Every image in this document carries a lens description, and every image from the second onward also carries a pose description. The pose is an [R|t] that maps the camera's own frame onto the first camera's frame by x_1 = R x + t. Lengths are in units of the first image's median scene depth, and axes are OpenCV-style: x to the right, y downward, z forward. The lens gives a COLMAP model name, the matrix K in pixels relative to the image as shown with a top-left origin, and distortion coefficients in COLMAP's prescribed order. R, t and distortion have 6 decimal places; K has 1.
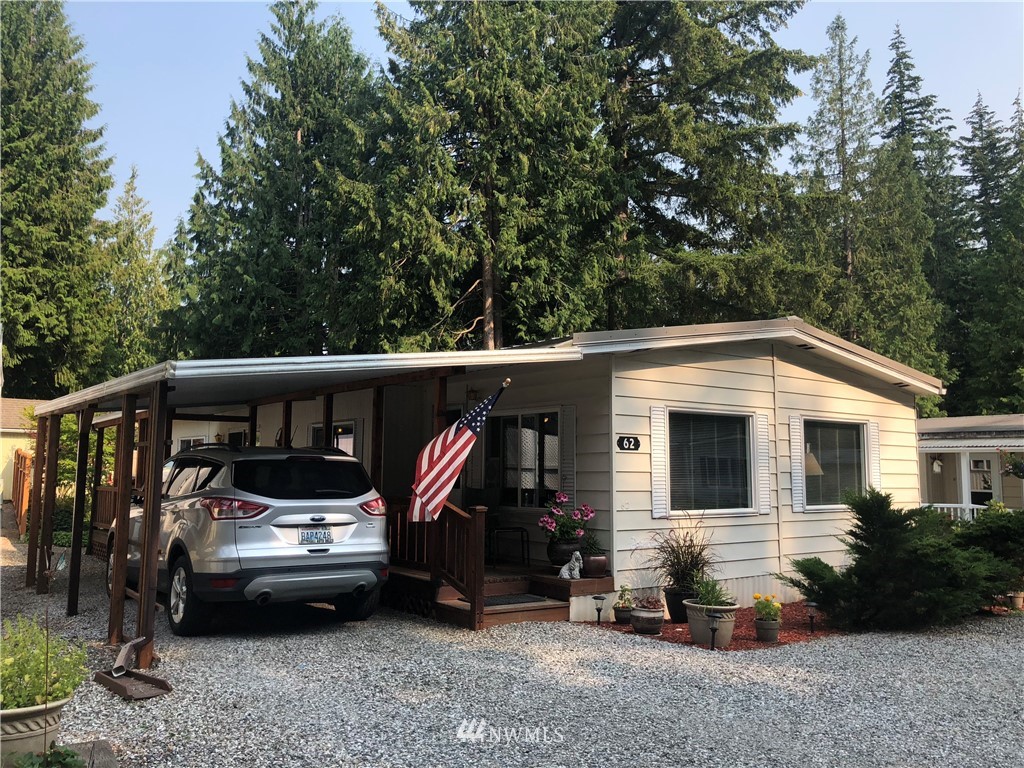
lens RADIAL K [[839.7, 0, 512.0], [0, 839.7, 384.0], [0, 0, 1]] dist [0.000574, -0.004720]
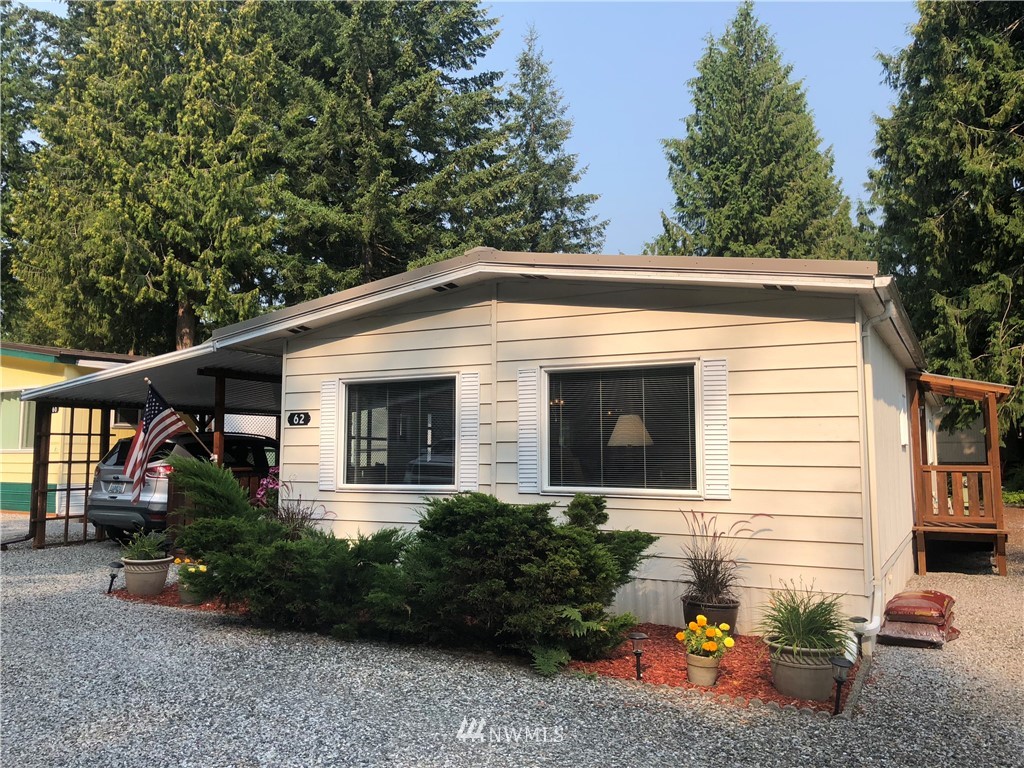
lens RADIAL K [[839.7, 0, 512.0], [0, 839.7, 384.0], [0, 0, 1]] dist [0.000574, -0.004720]
pose [[0.427936, -0.083965, -0.899900, 1.232598], [0.097013, 0.994190, -0.046630, 0.103694], [0.898587, -0.067347, 0.433596, 0.791089]]
